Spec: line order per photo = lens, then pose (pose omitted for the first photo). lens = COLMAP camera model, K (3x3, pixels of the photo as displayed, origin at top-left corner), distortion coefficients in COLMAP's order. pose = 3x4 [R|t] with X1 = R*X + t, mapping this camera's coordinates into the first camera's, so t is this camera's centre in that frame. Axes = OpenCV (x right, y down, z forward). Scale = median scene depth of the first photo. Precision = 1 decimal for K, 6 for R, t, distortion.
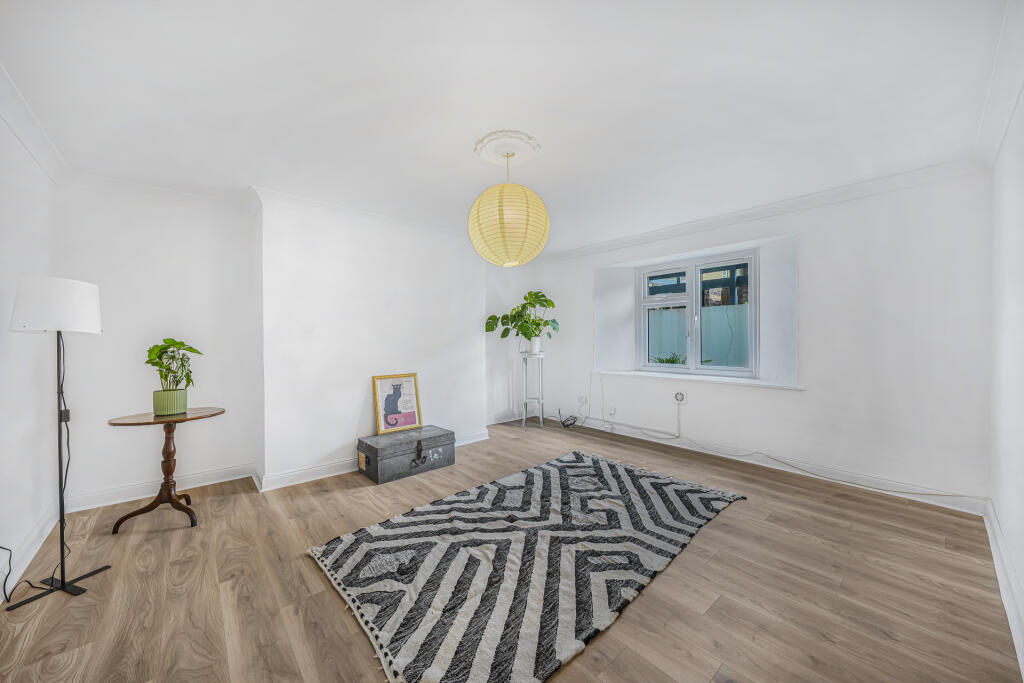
lens RADIAL K [[374.7, 0, 512.0], [0, 374.7, 341.5], [0, 0, 1]] dist [0.000010, -0.000001]
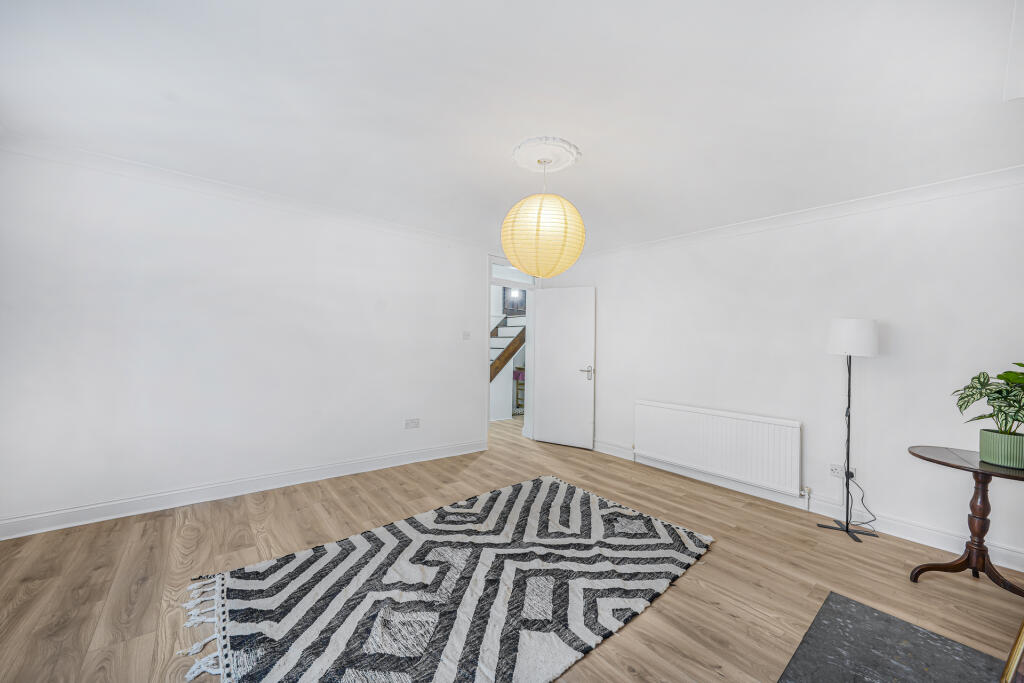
lens RADIAL K [[374.7, 0, 512.0], [0, 374.7, 341.5], [0, 0, 1]] dist [0.000010, -0.000001]
pose [[-0.999449, -0.025300, 0.021469, 0.055262], [-0.025575, 0.999593, -0.012621, -0.016307], [-0.021141, -0.013163, -0.999690, 1.928469]]
